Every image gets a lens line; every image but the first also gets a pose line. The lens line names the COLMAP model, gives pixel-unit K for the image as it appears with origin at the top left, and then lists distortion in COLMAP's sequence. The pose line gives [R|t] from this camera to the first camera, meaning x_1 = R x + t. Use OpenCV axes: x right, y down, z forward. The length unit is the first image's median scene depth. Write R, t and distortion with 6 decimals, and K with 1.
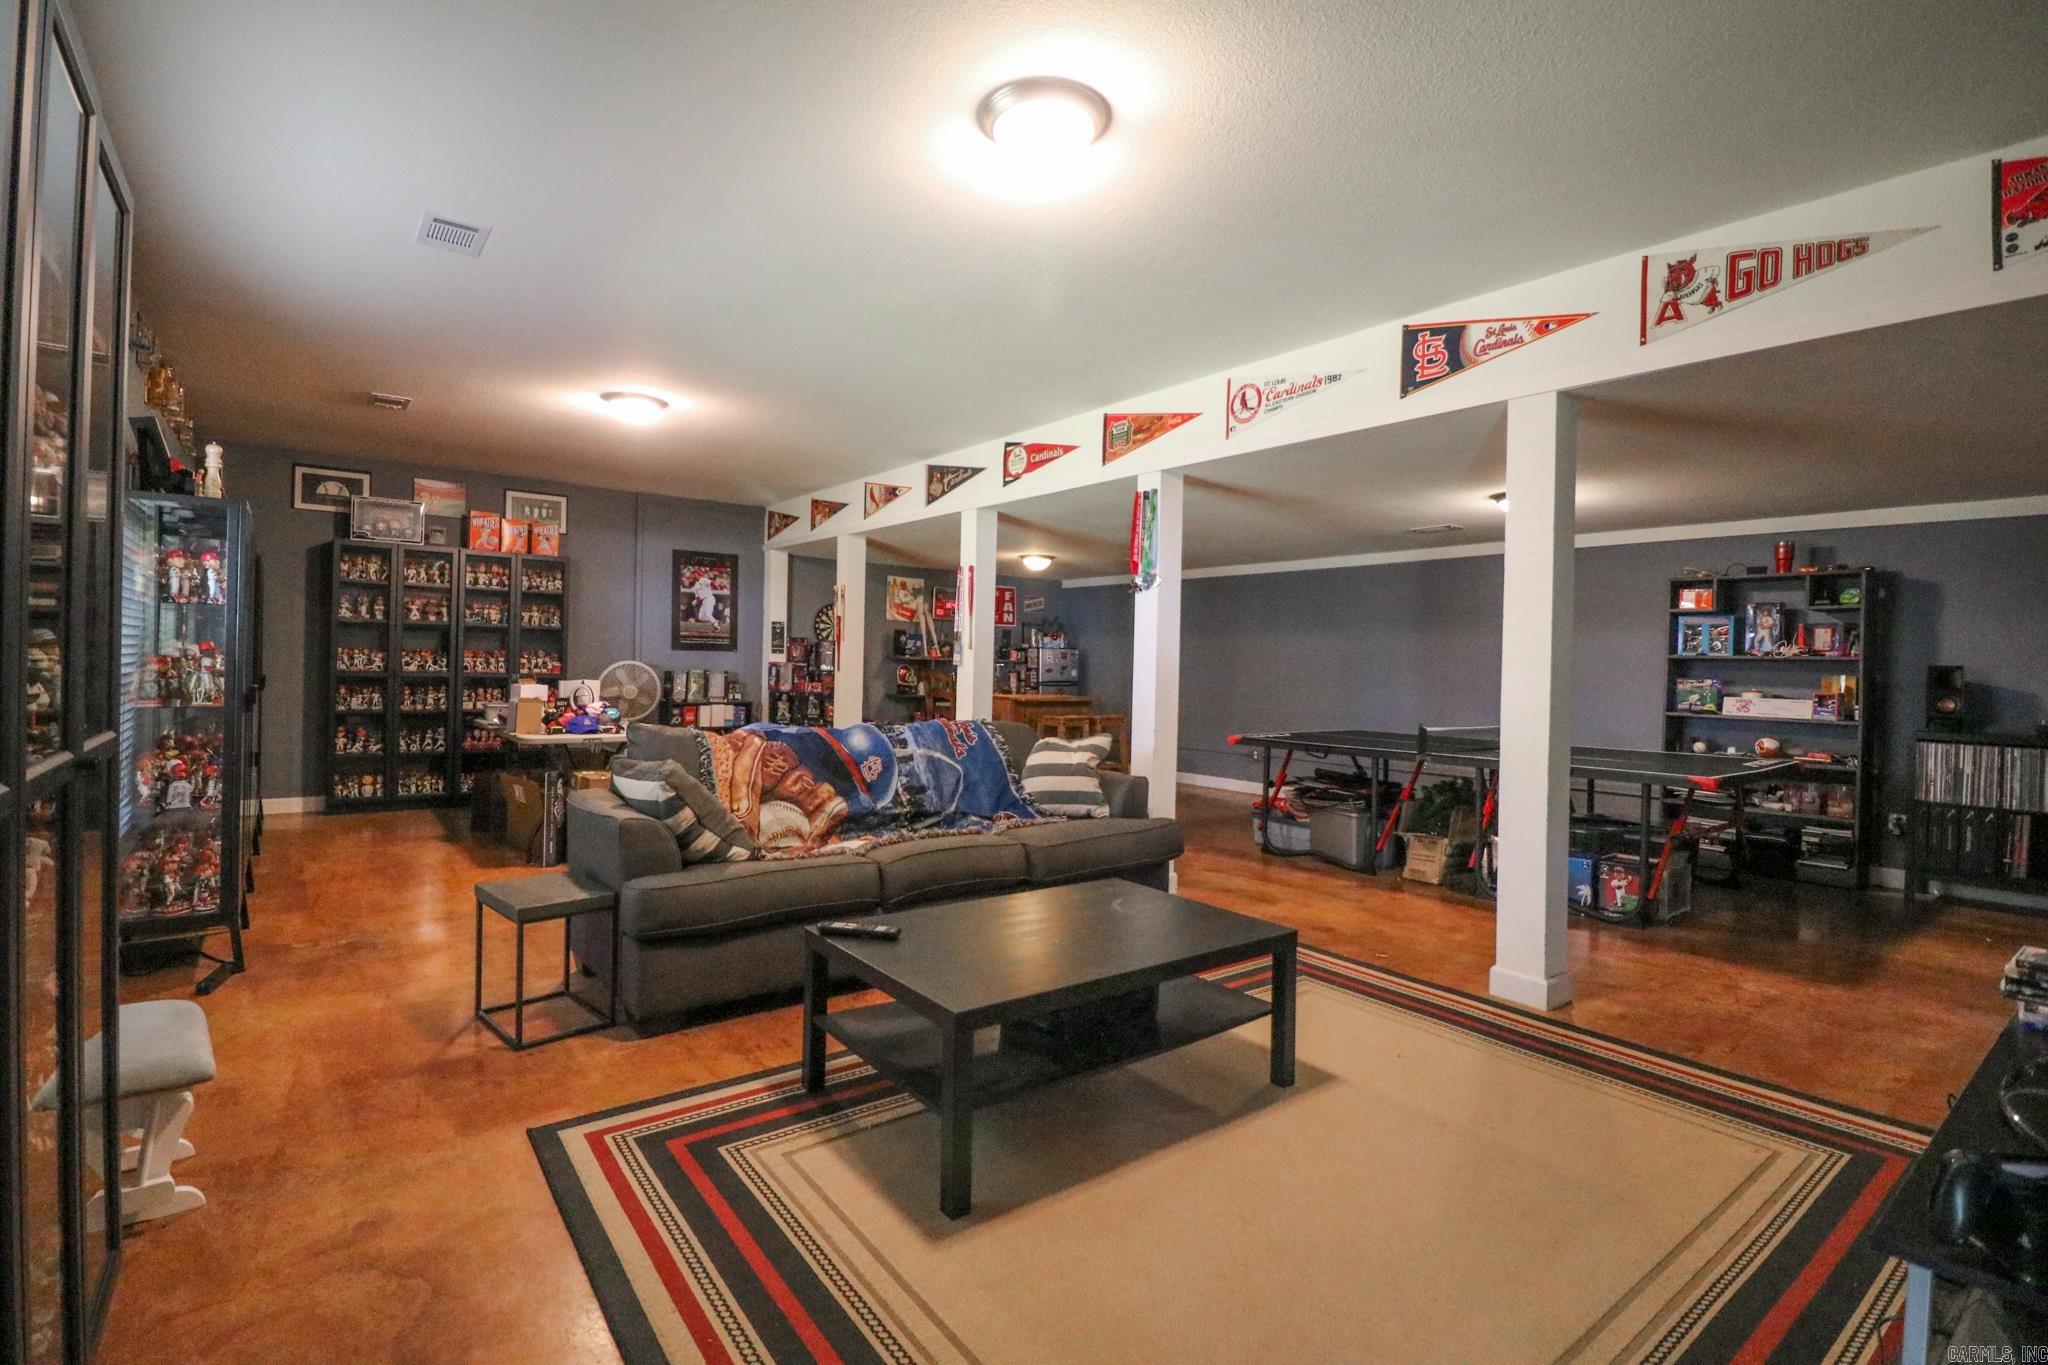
lens RADIAL K [[941.0, 0, 1009.4], [0, 941.0, 665.8], [0, 0, 1]] dist [-0.008109, -0.008984]
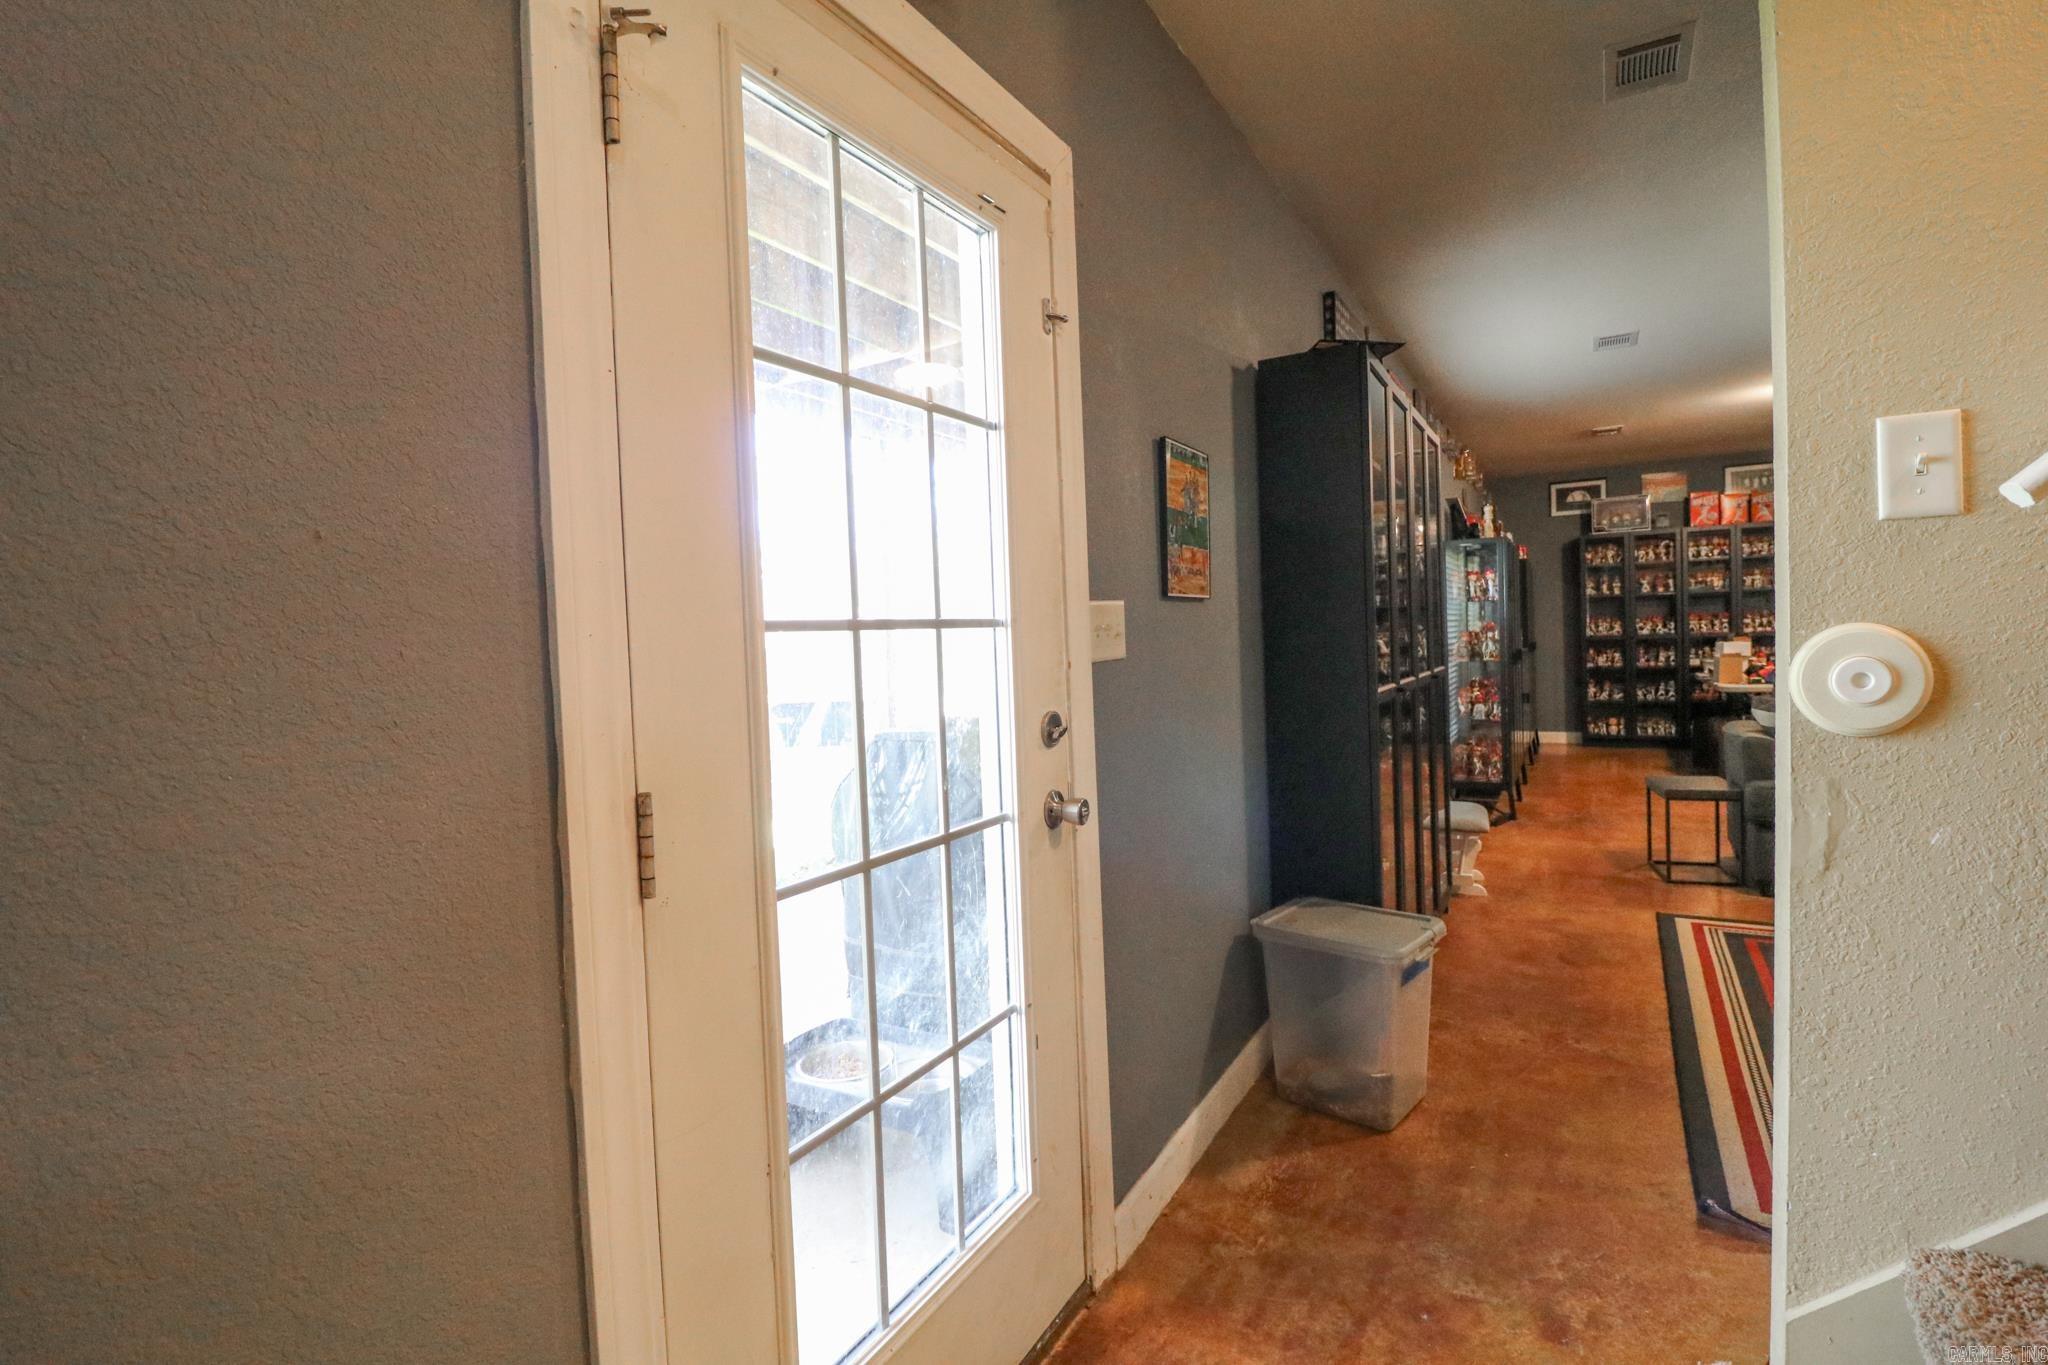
lens RADIAL K [[941.0, 0, 1016.0], [0, 941.0, 669.3], [0, 0, 1]] dist [-0.008109, -0.008984]
pose [[0.360636, -0.005739, -0.932689, 0.293824], [0.045014, 0.998923, 0.011258, 0.000922], [0.931620, -0.046044, 0.360506, -0.297079]]
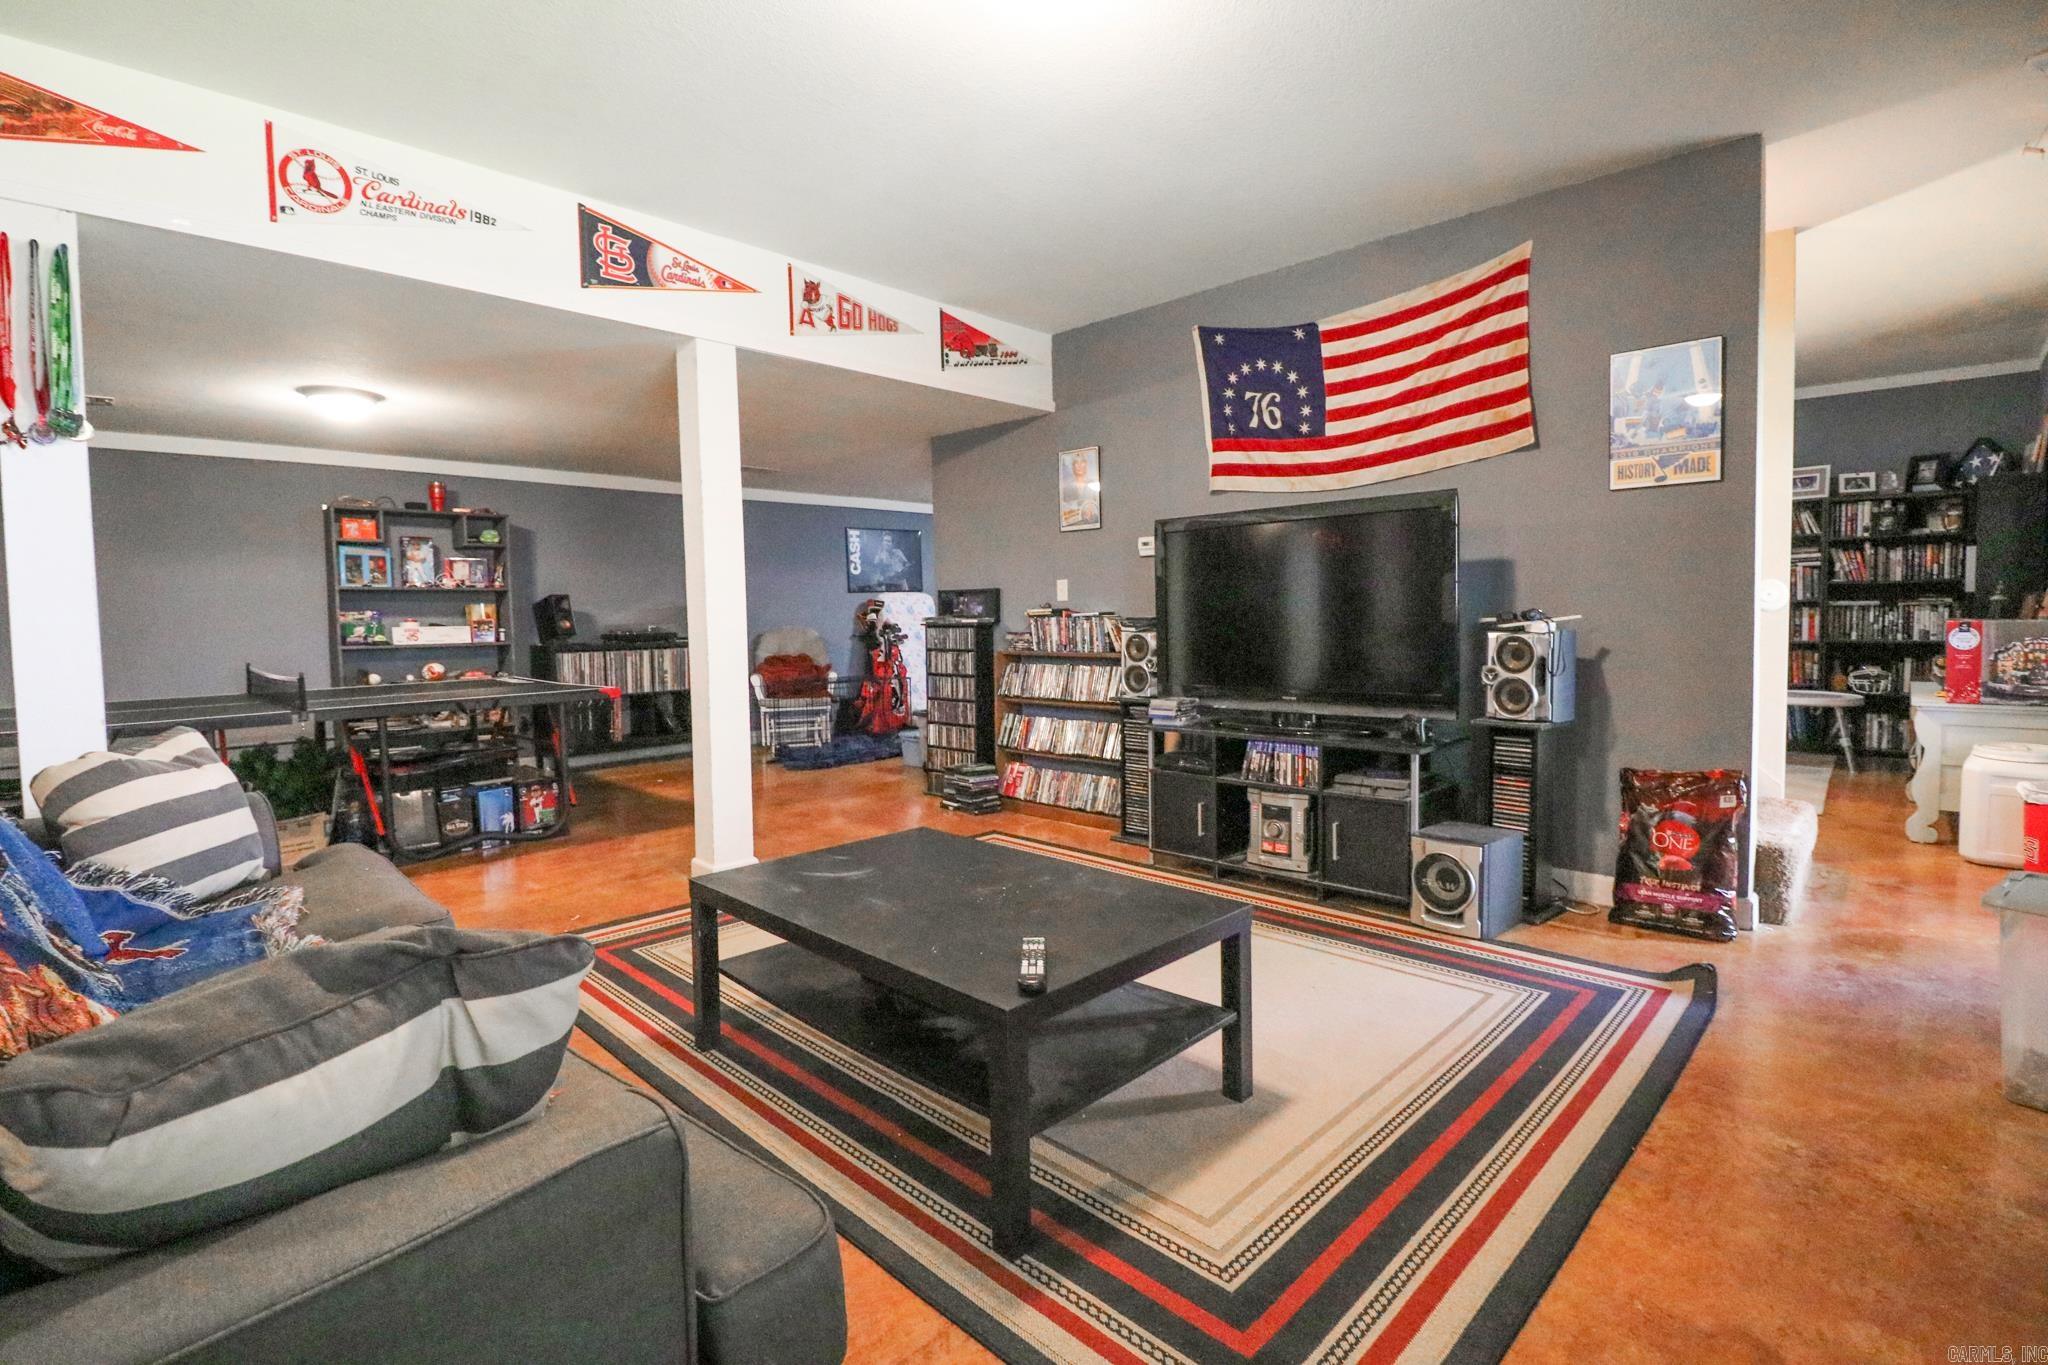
lens RADIAL K [[941.0, 0, 1014.1], [0, 941.0, 672.3], [0, 0, 1]] dist [-0.008109, -0.008984]
pose [[-0.145851, -0.082375, 0.985871, -0.421602], [0.013503, 0.996269, 0.085241, 0.005077], [-0.989214, 0.025744, -0.144195, 0.571118]]
